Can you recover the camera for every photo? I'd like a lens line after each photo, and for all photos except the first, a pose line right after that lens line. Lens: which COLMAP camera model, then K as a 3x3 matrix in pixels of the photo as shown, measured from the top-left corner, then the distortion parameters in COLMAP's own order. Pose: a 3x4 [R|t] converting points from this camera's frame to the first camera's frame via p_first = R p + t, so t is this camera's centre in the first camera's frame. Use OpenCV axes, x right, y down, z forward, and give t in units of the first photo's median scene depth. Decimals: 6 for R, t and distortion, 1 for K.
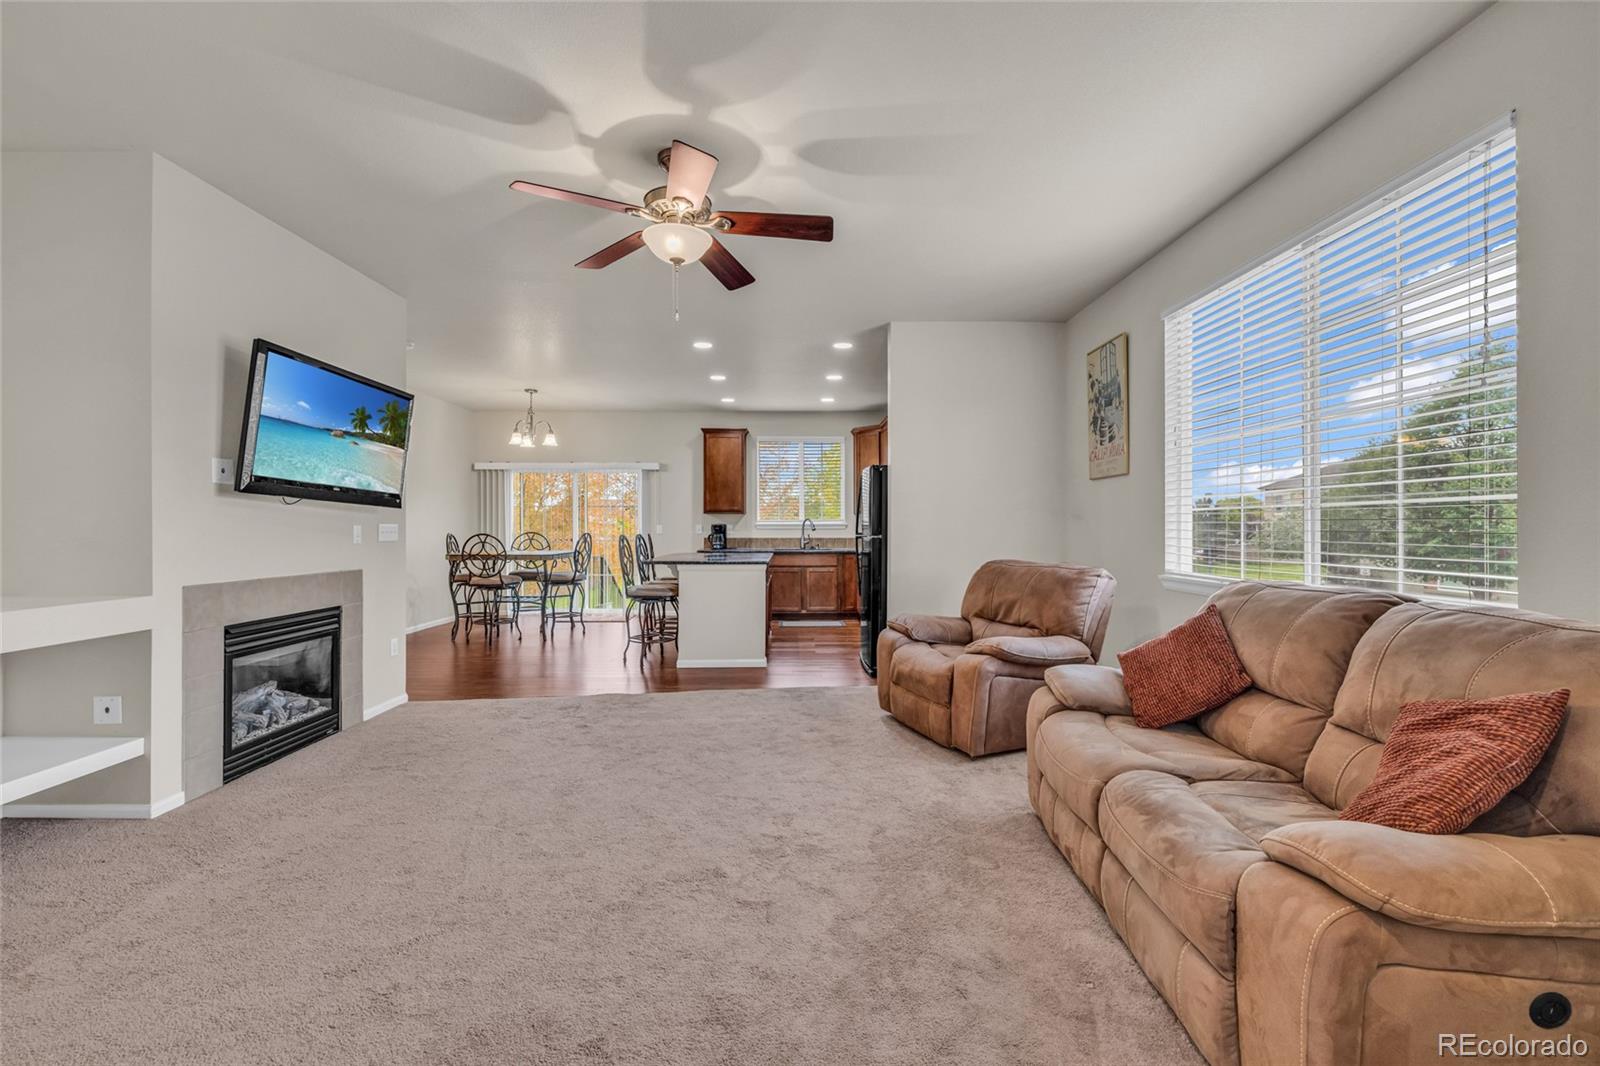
lens RADIAL K [[669.7, 0, 795.7], [0, 669.7, 523.5], [0, 0, 1]] dist [0.001083, 0.000126]
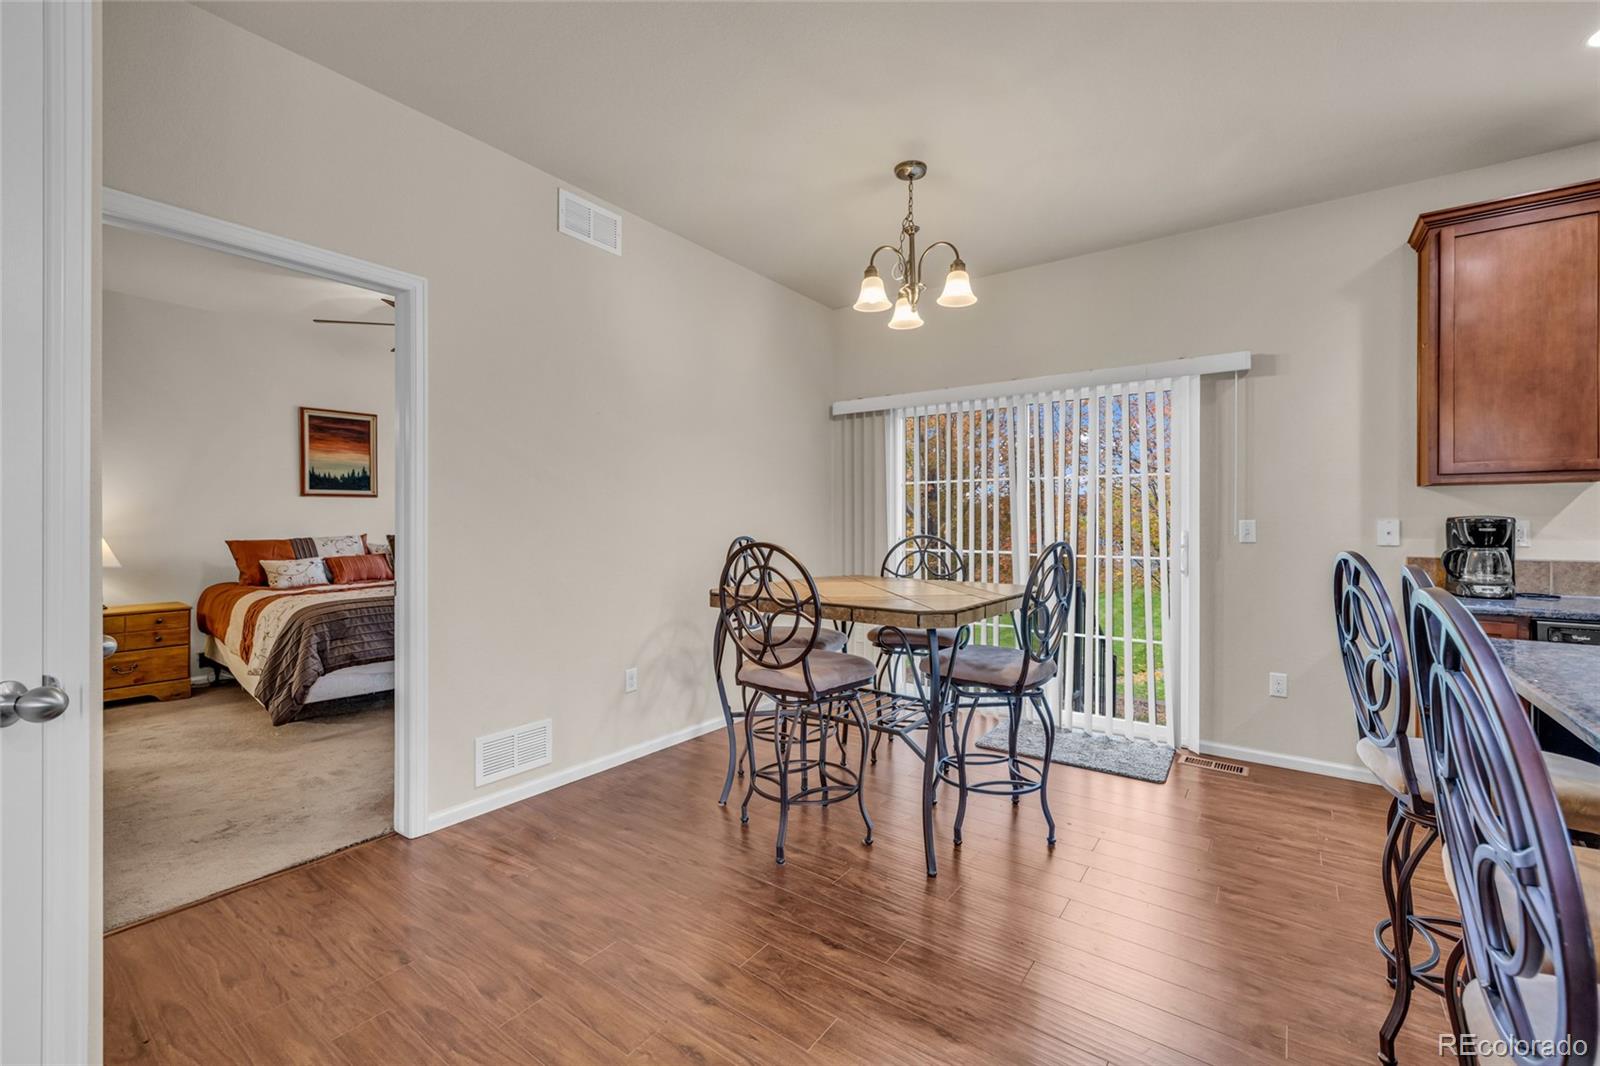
lens RADIAL K [[674.4, 0, 804.3], [0, 674.4, 522.1], [0, 0, 1]] dist [0.004698, -0.000244]
pose [[0.811676, 0.001408, -0.584106, -0.406493], [-0.000175, 0.999998, 0.002167, 0.006161], [0.584107, -0.001657, 0.811675, 1.212073]]
